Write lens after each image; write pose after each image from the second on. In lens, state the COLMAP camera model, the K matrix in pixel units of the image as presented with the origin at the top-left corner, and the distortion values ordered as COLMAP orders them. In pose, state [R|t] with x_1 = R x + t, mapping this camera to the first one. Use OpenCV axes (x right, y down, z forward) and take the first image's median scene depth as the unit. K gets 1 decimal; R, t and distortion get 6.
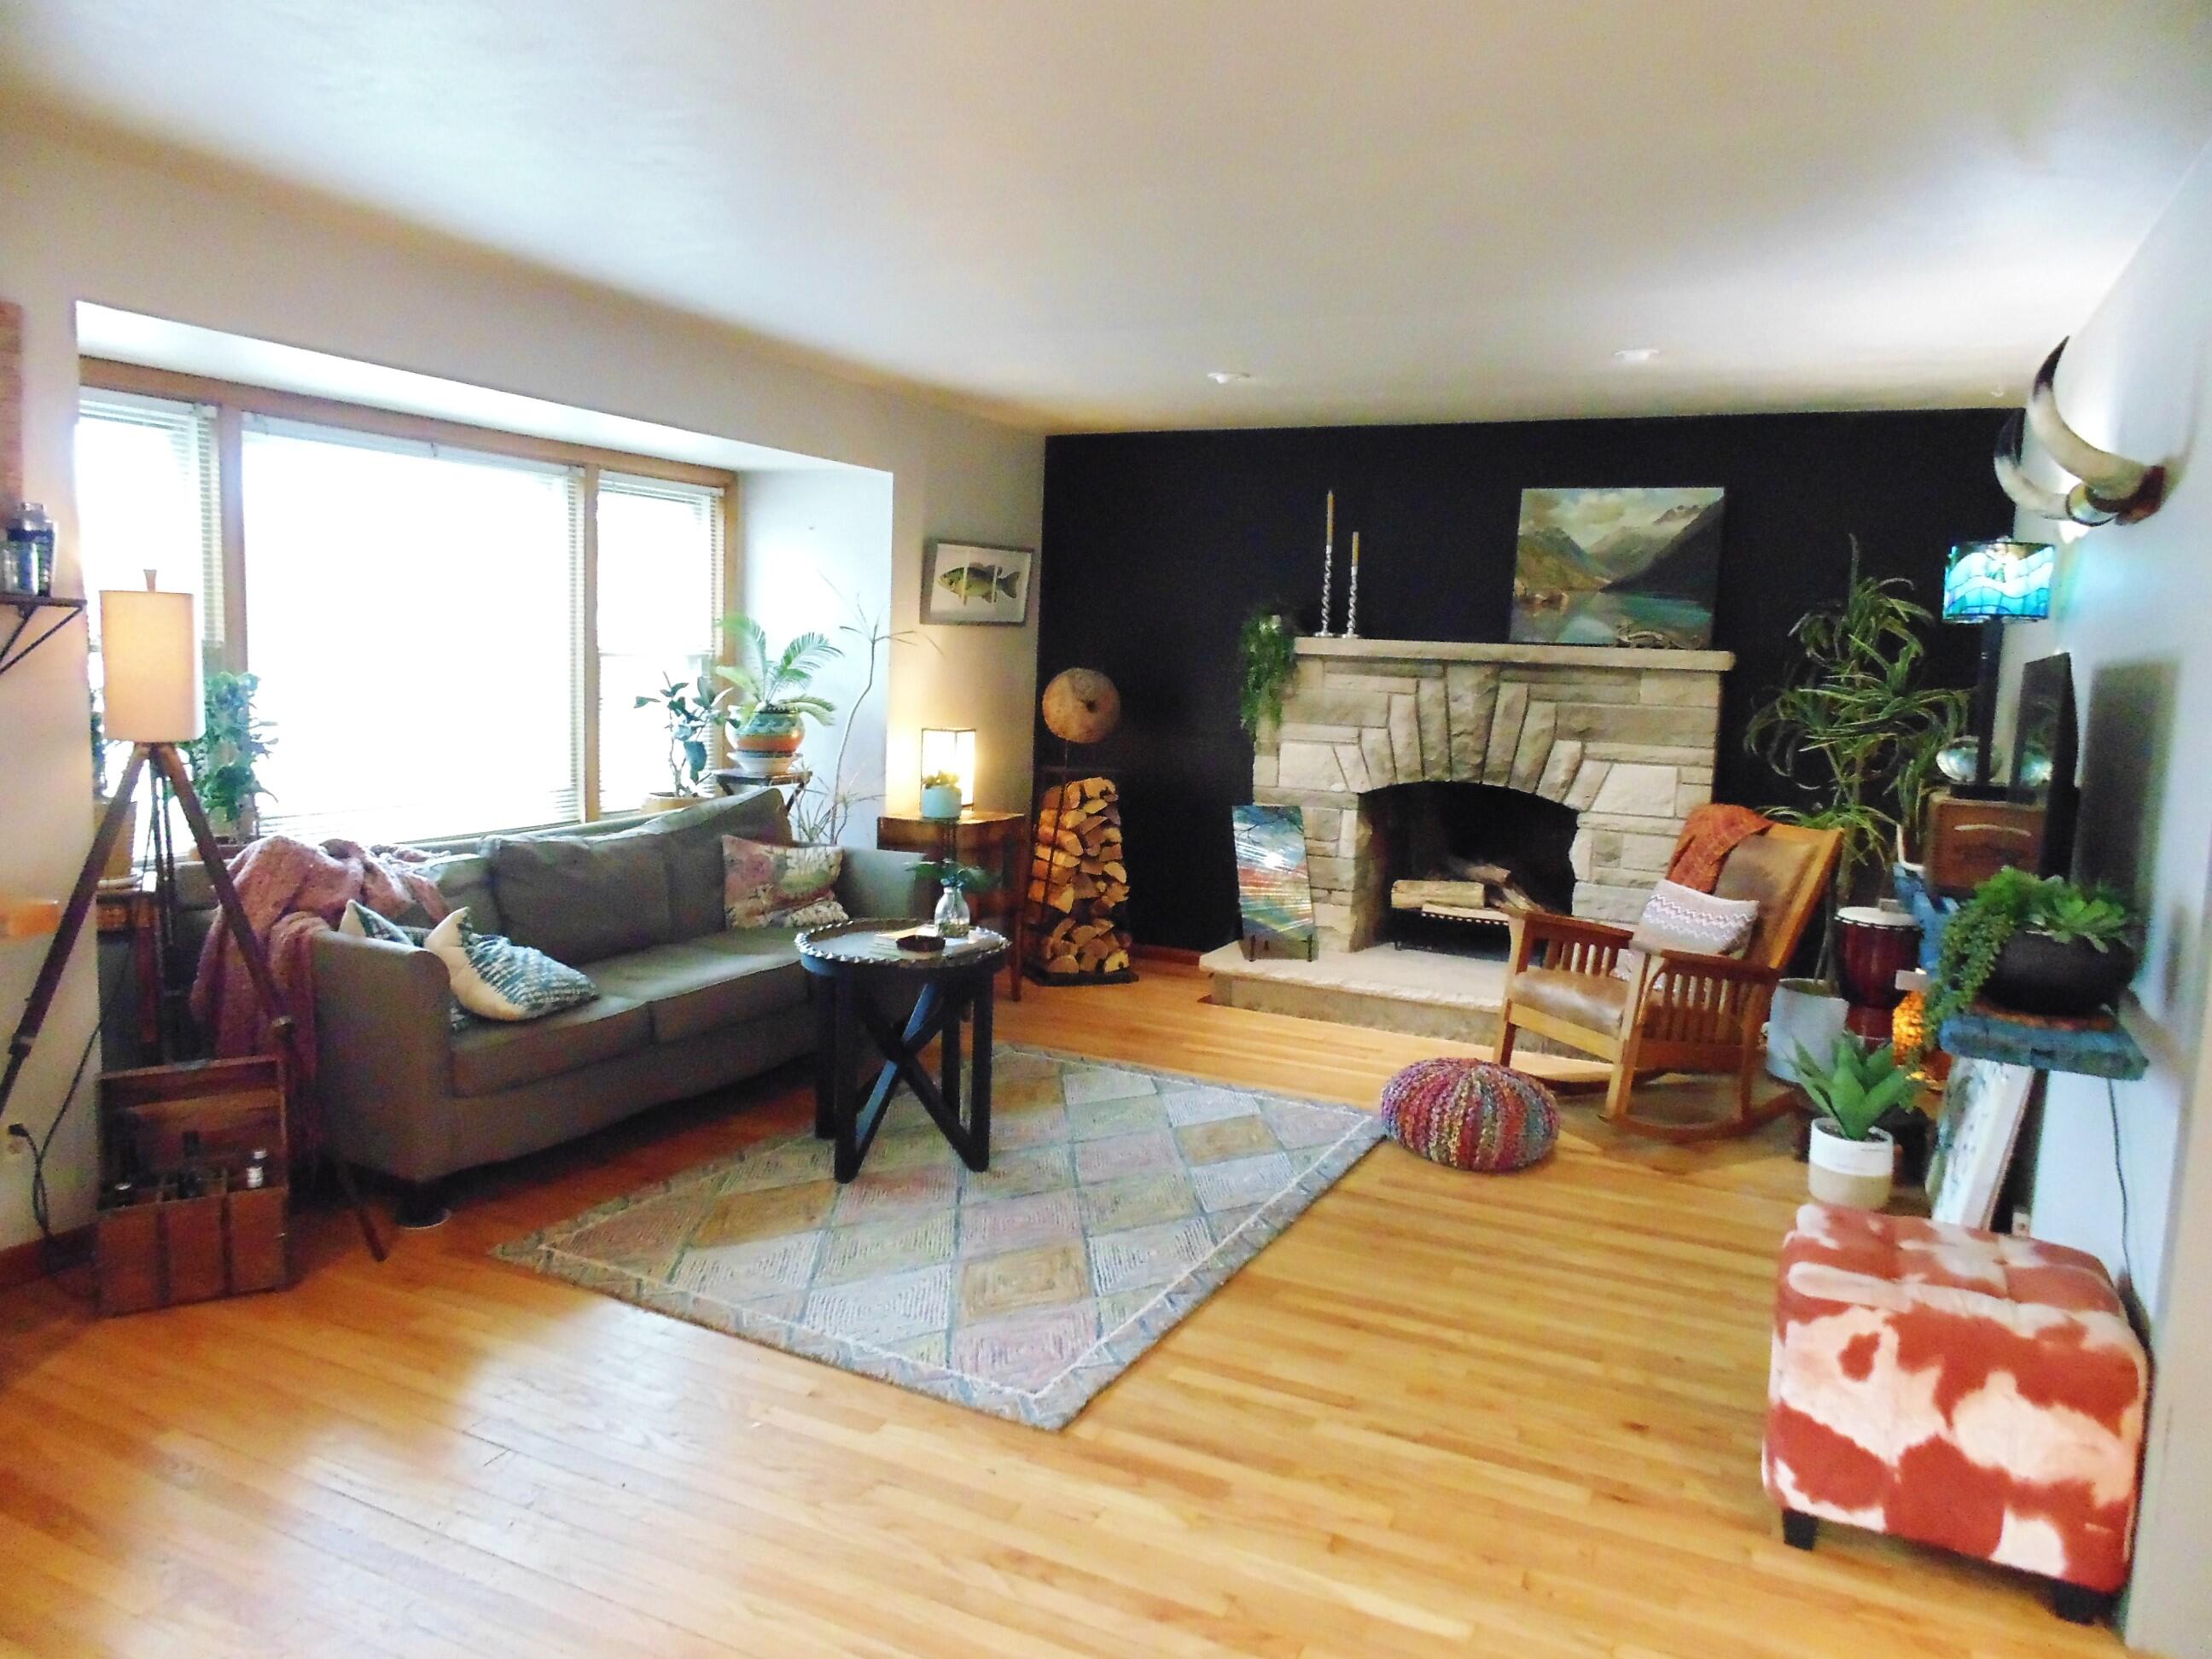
lens RADIAL K [[1483.0, 0, 1105.8], [0, 1483.0, 827.7], [0, 0, 1]] dist [-0.010190, 0.001268]
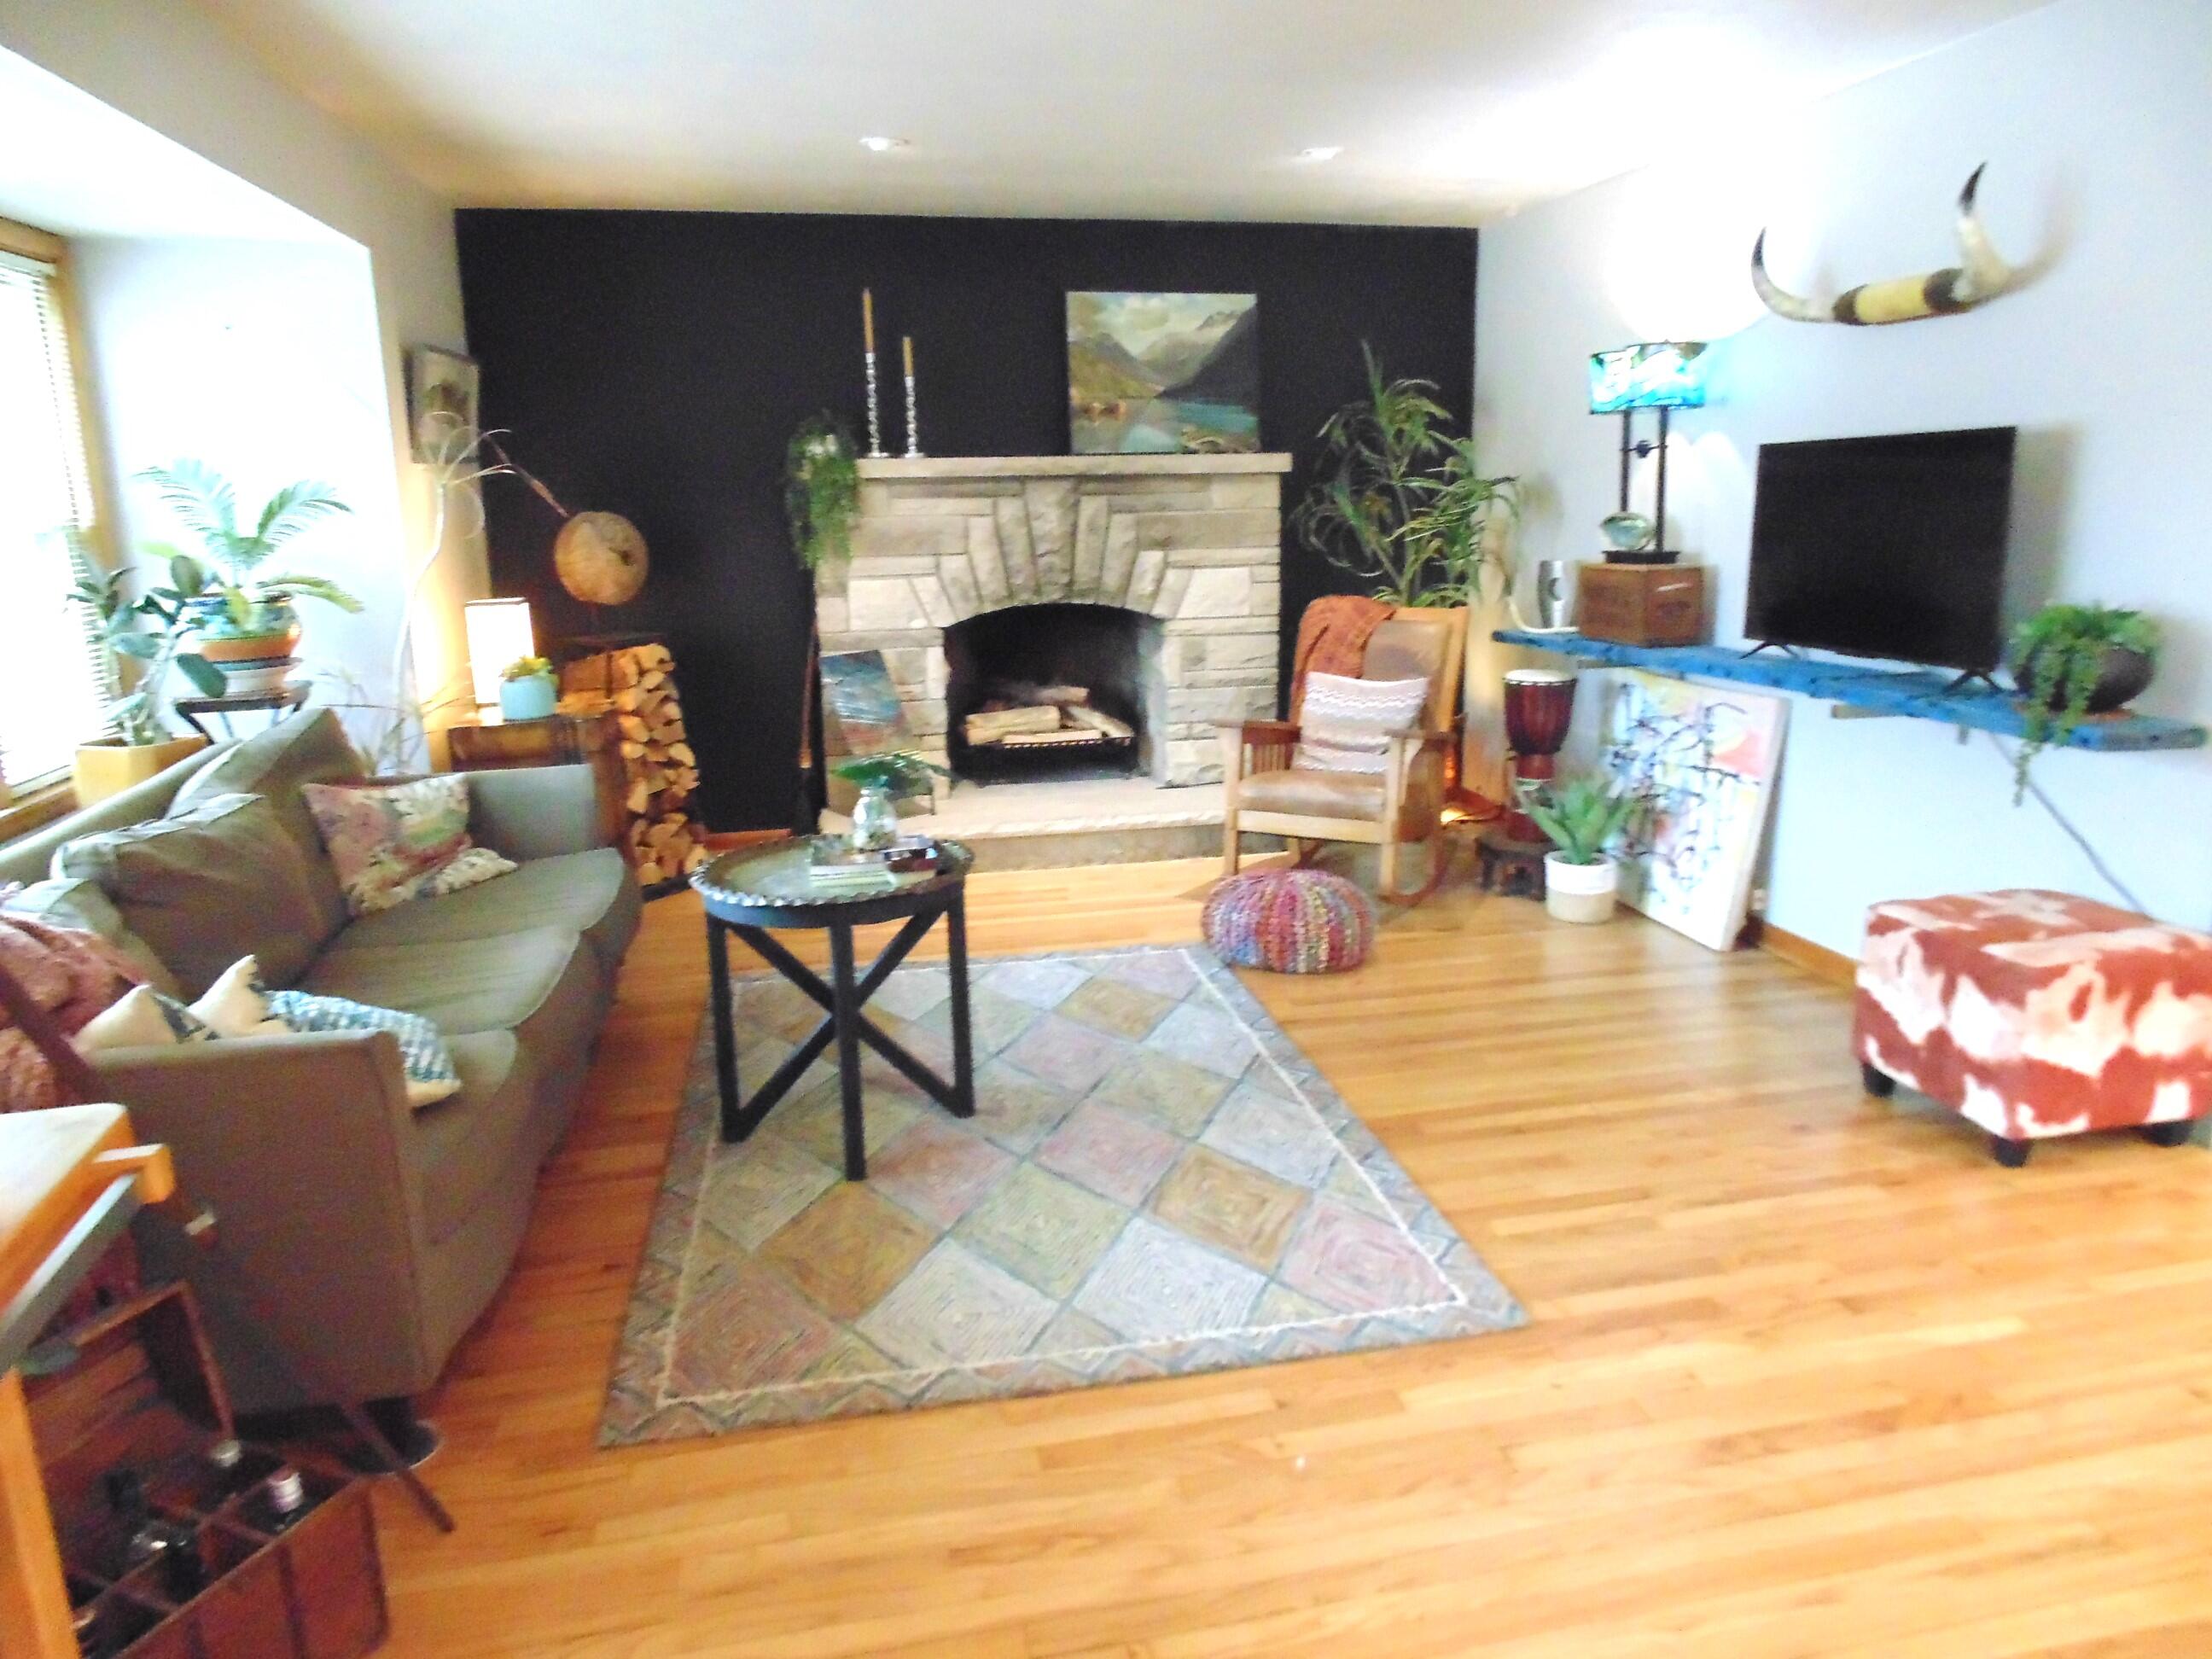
lens RADIAL K [[1483.0, 0, 1105.9], [0, 1483.0, 824.7], [0, 0, 1]] dist [-0.010190, 0.001268]
pose [[0.782523, -0.188277, 0.593473, -0.346793], [0.121544, 0.981038, 0.150969, -0.032106], [-0.610643, -0.046004, 0.790568, 0.213835]]
